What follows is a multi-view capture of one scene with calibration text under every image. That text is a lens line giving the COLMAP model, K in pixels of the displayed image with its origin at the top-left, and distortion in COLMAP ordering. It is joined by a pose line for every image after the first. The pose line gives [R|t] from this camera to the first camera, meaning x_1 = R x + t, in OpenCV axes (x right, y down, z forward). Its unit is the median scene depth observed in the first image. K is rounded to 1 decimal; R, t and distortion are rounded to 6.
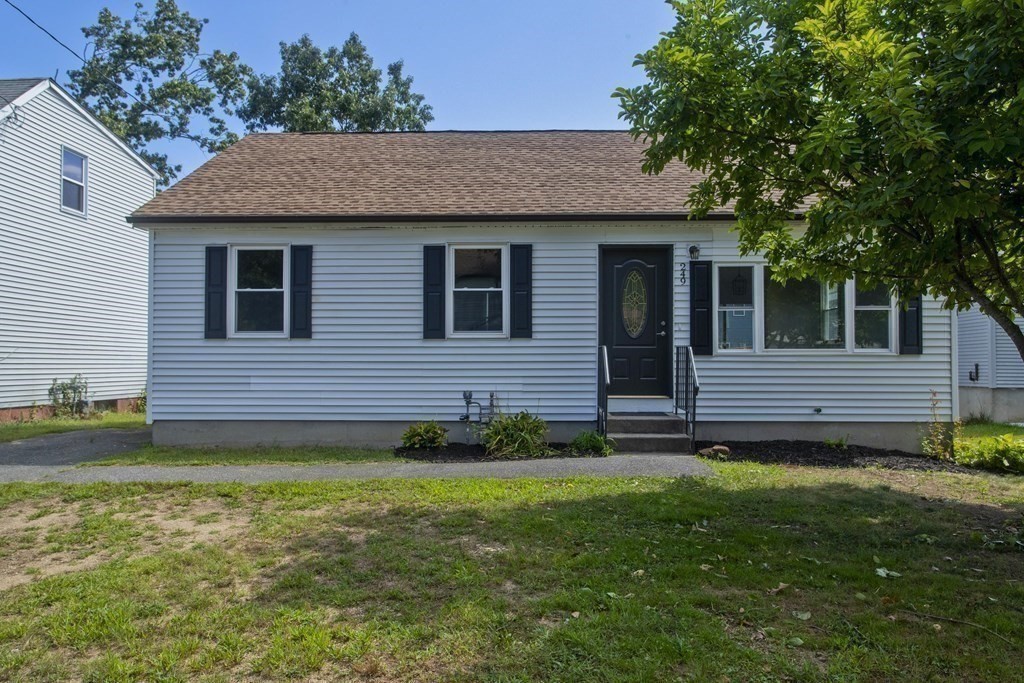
lens RADIAL K [[740.6, 0, 497.7], [0, 740.6, 320.9], [0, 0, 1]] dist [0.010732, -0.005226]
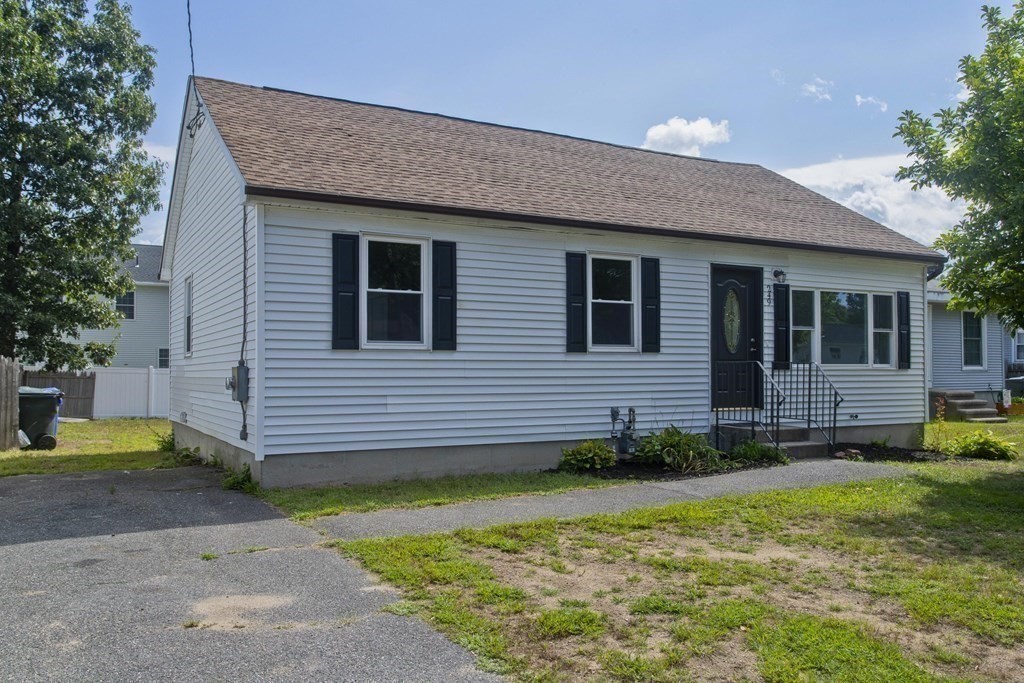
lens RADIAL K [[831.3, 0, 510.4], [0, 831.3, 332.1], [0, 0, 1]] dist [0.019573, -0.008319]
pose [[0.859923, 0.021729, 0.509961, -0.691581], [-0.026426, 0.999649, 0.001967, -0.001366], [-0.509739, -0.015168, 0.860195, 0.137678]]
